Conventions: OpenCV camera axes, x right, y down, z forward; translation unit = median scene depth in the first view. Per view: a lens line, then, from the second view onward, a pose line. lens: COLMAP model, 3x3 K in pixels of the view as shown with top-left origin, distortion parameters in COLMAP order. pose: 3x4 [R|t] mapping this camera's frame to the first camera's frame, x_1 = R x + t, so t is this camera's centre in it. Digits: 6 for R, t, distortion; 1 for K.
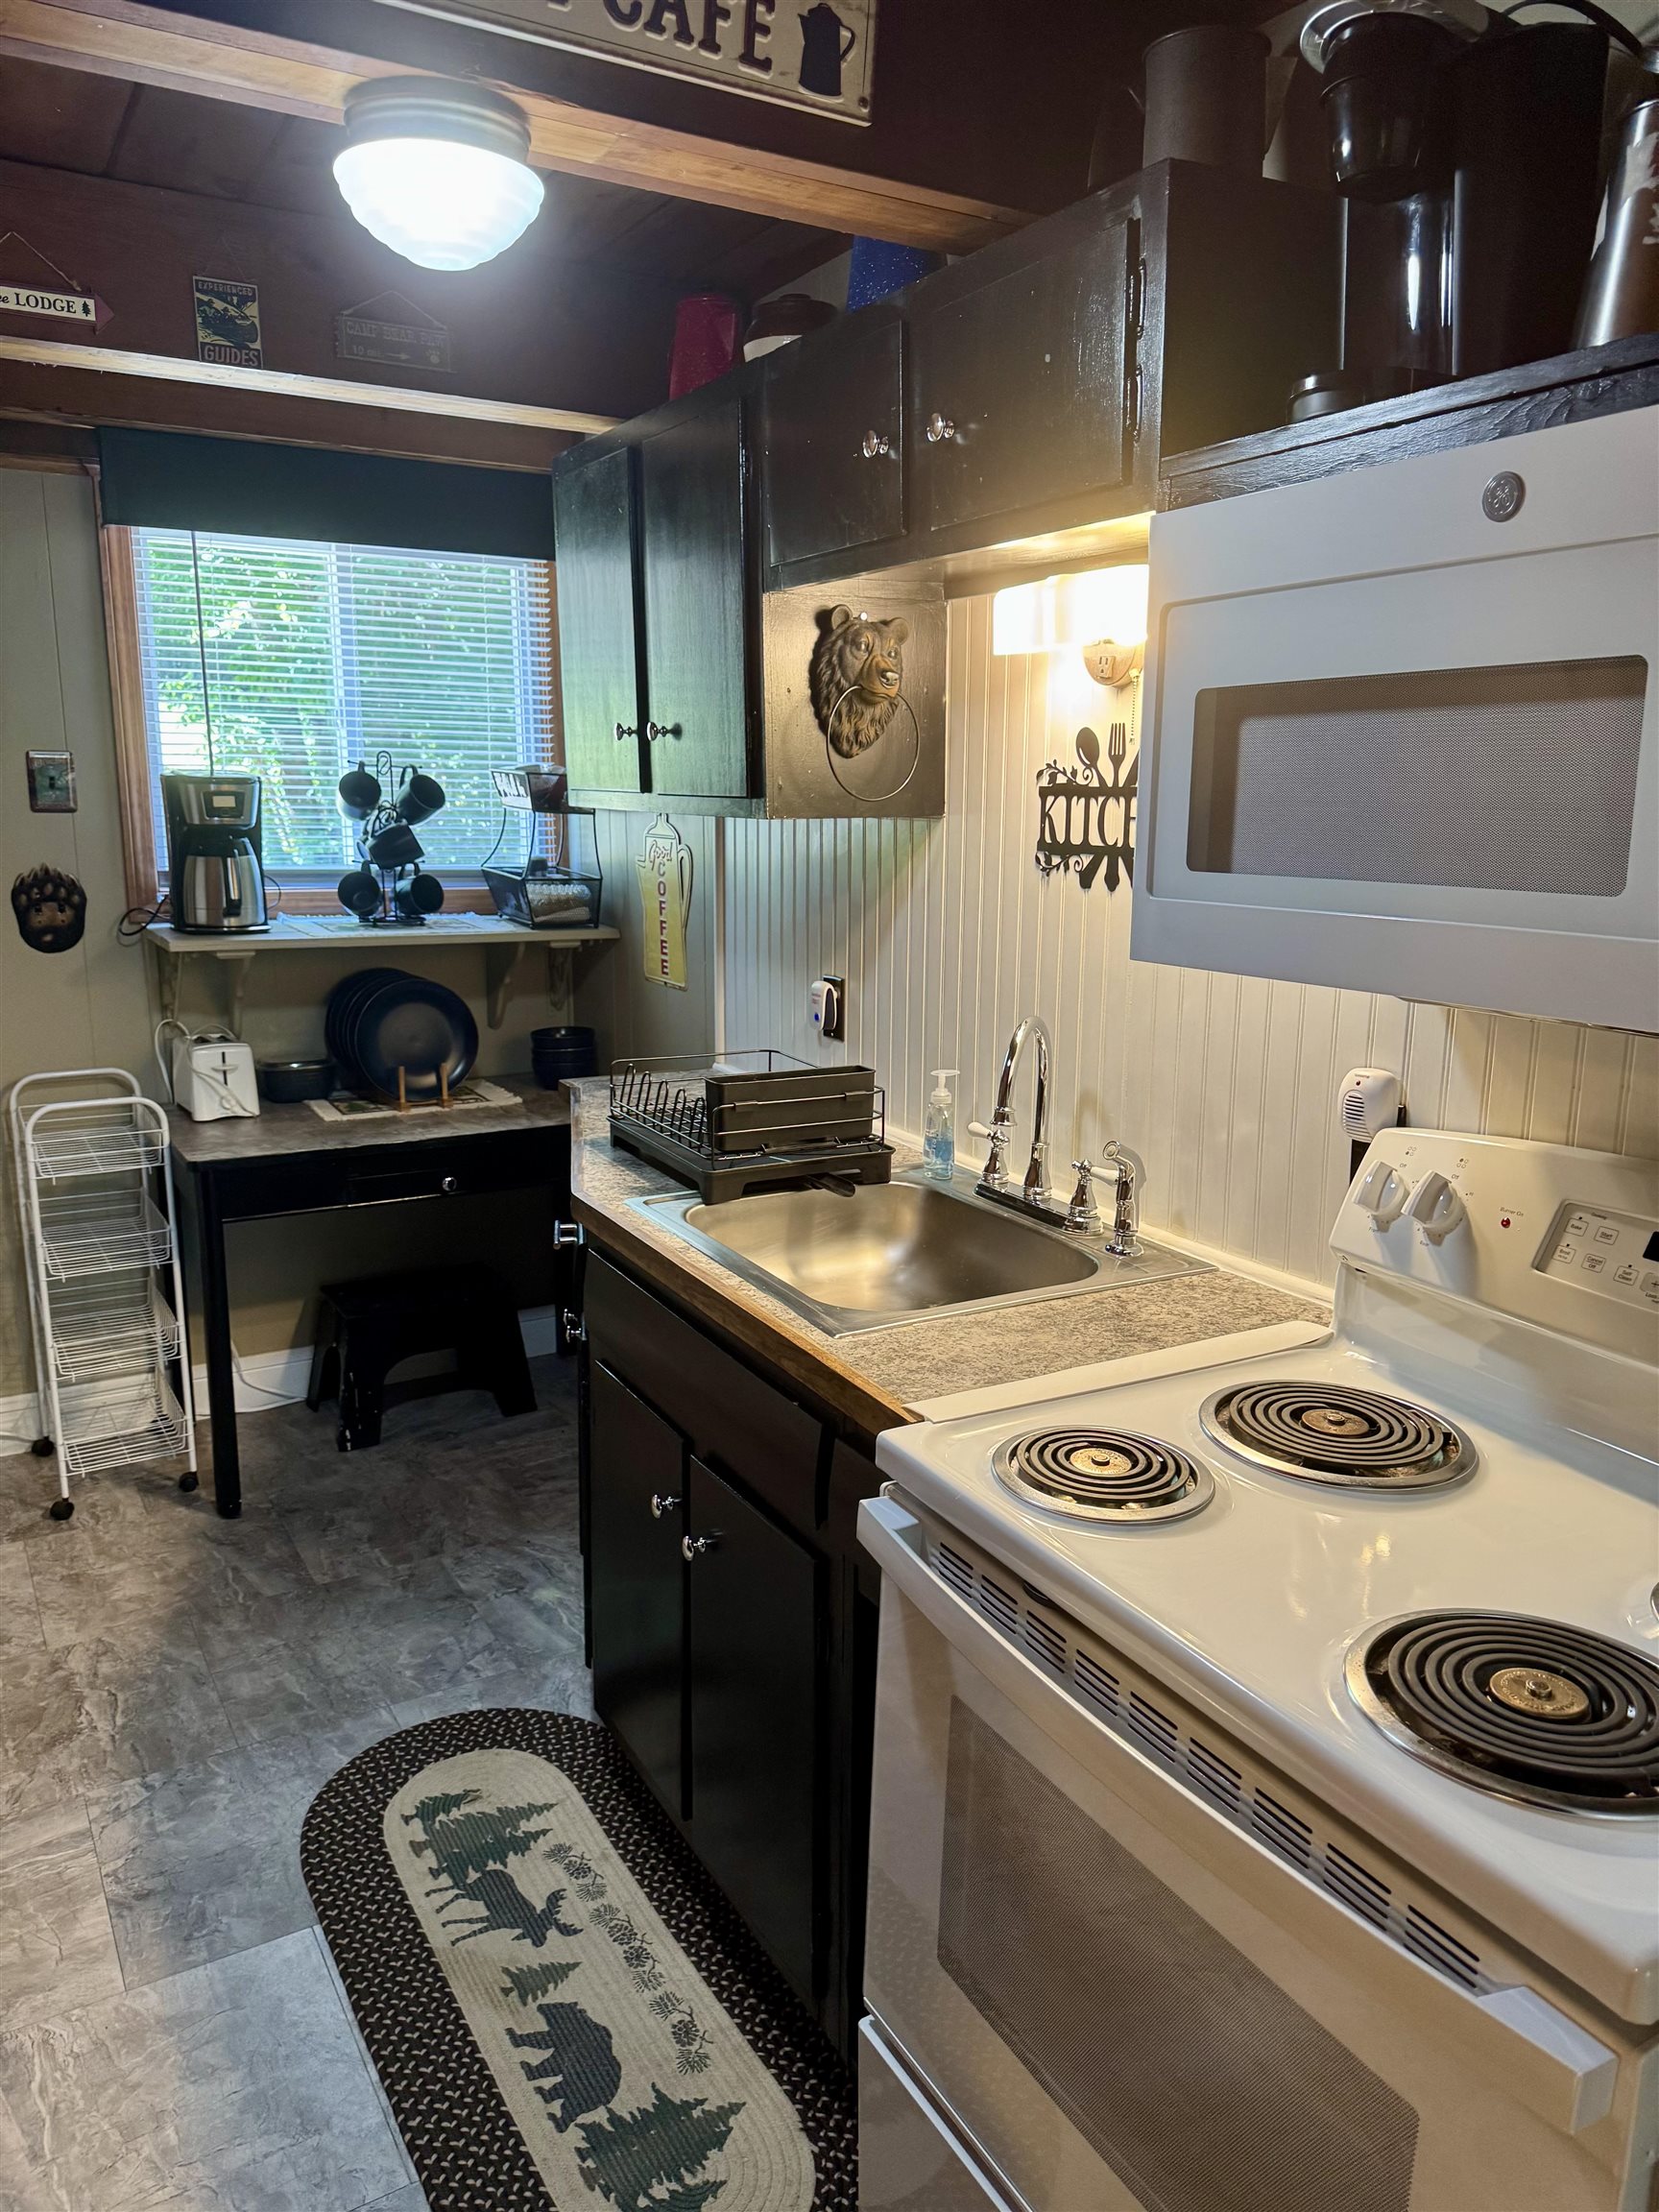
lens RADIAL K [[1548.5, 0, 822.0], [0, 1548.5, 1111.5], [0, 0, 1]] dist [0.065476, -0.081865]
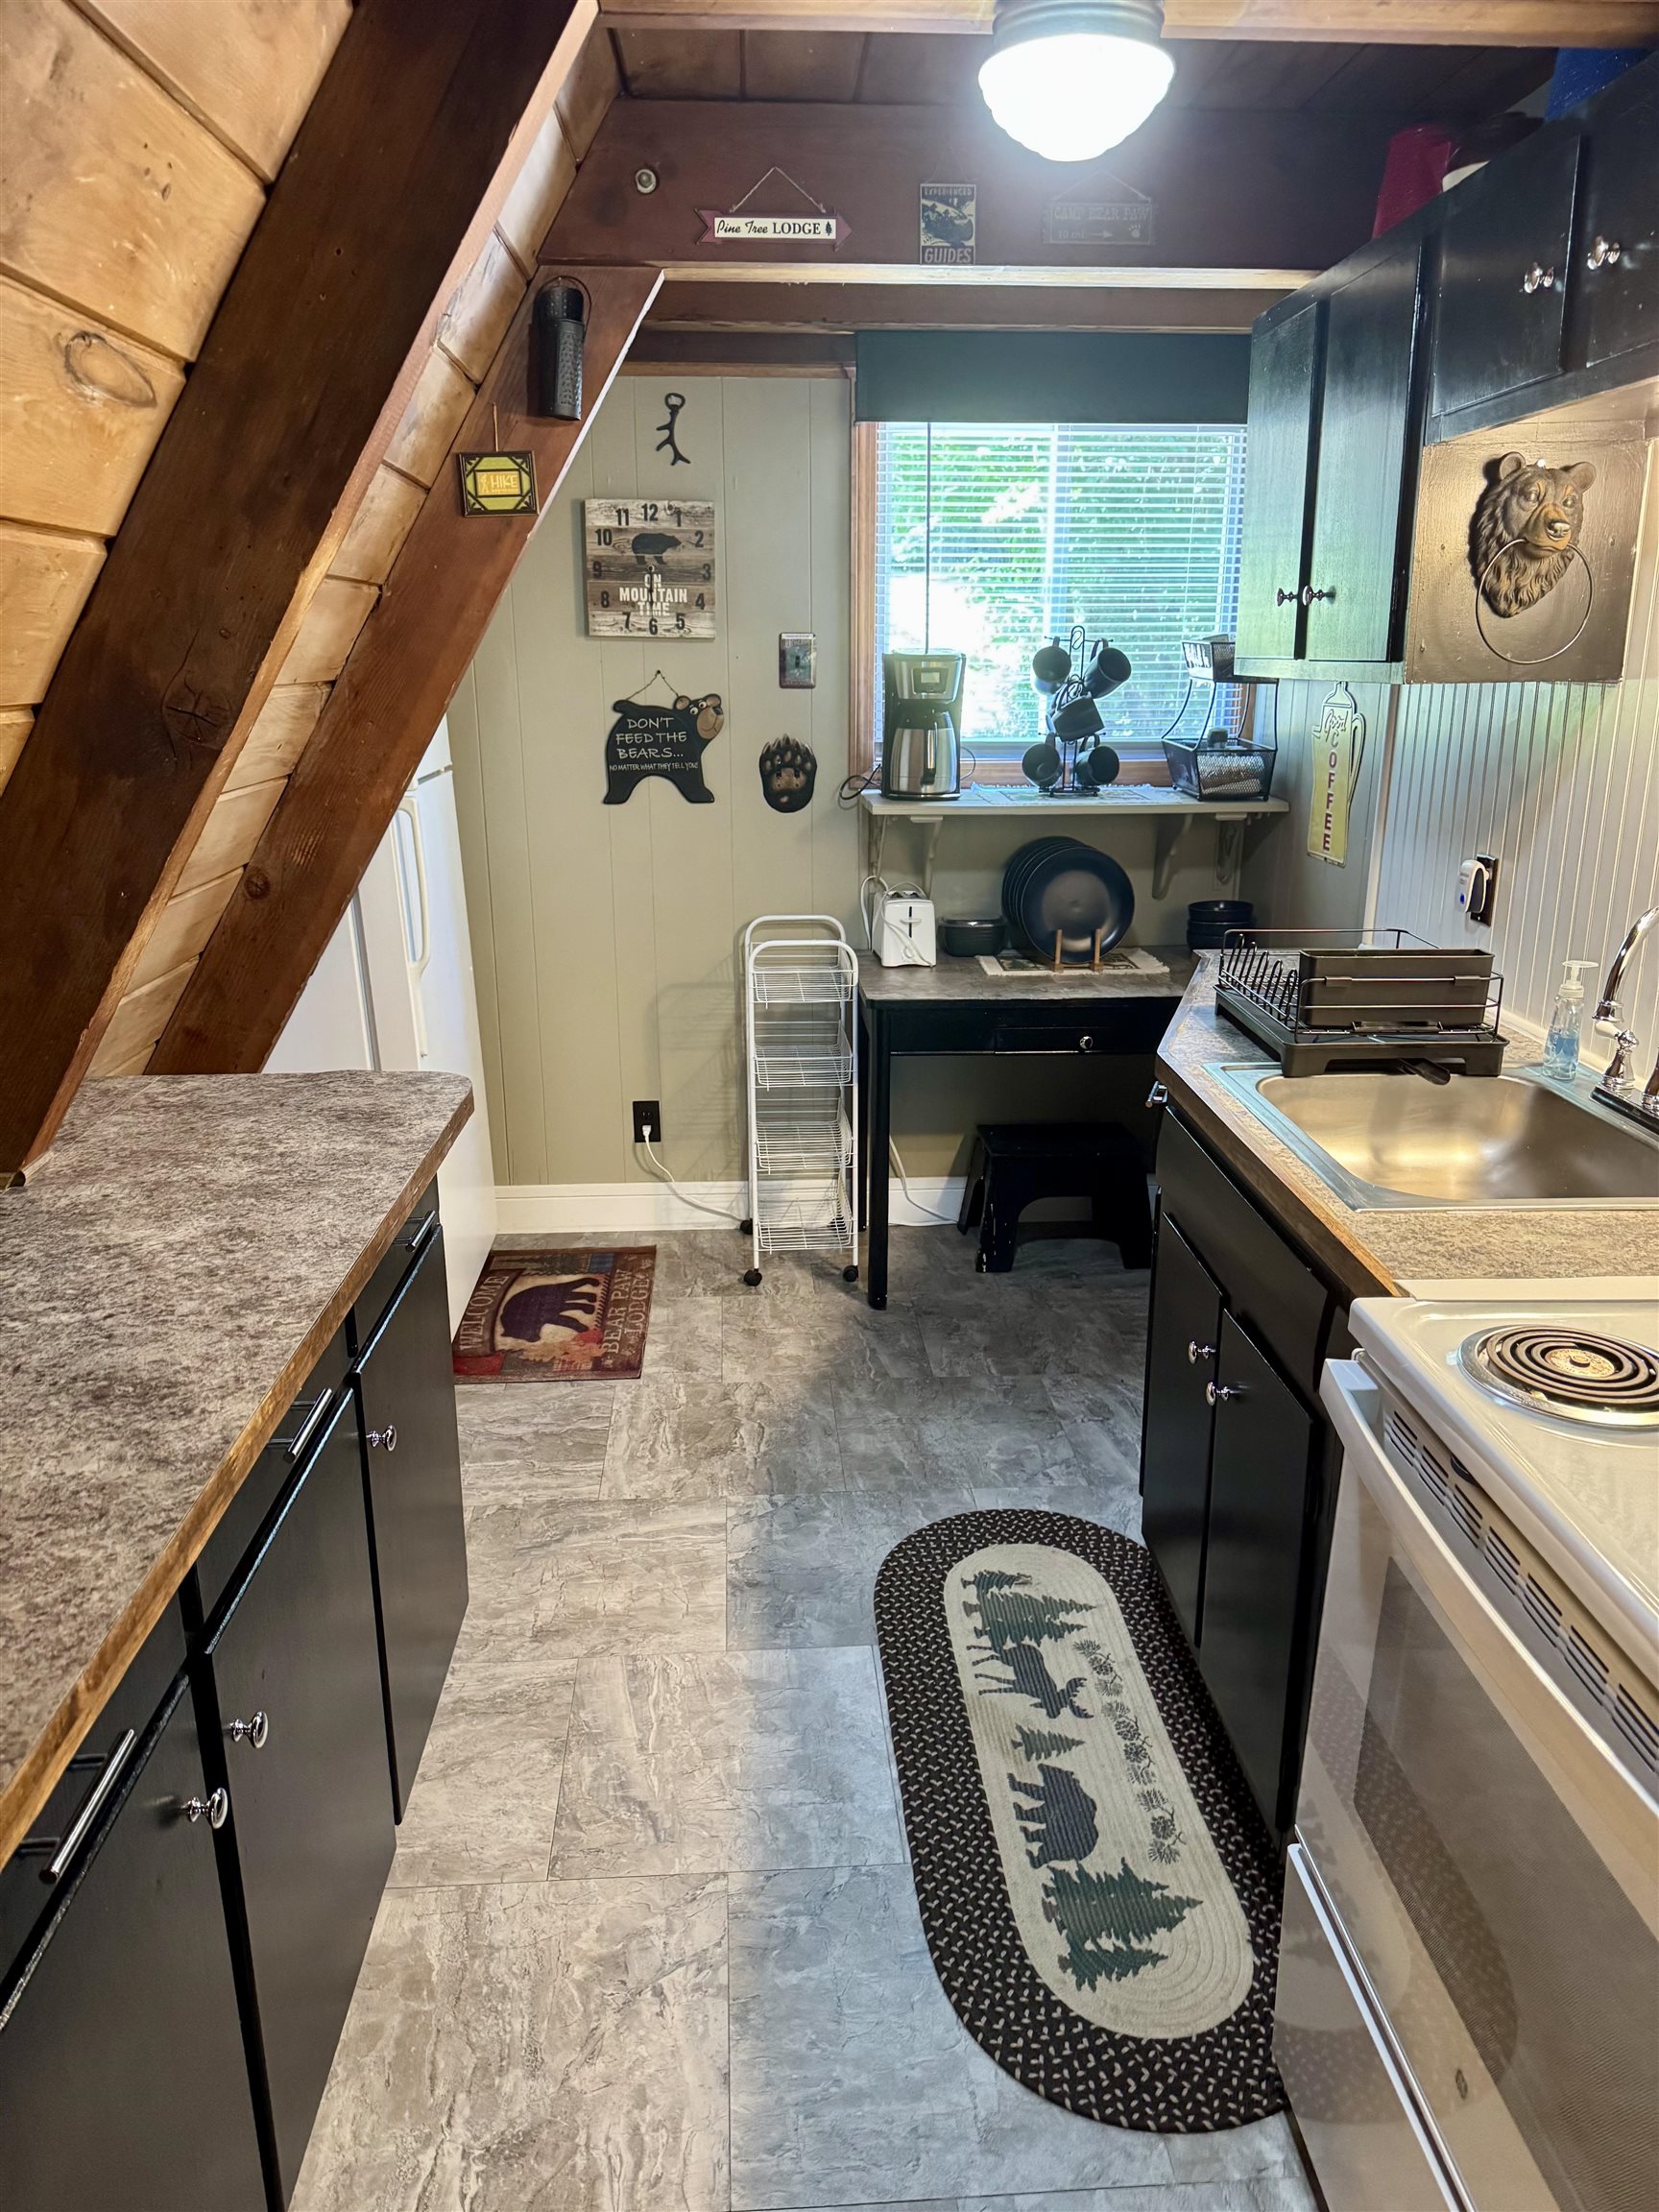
lens RADIAL K [[1548.5, 0, 847.5], [0, 1548.5, 1119.9], [0, 0, 1]] dist [0.065476, -0.081865]
pose [[0.889253, 0.119496, -0.441532, 0.114006], [-0.084469, 0.991572, 0.098235, 0.011831], [0.449550, -0.050060, 0.891851, -0.032279]]
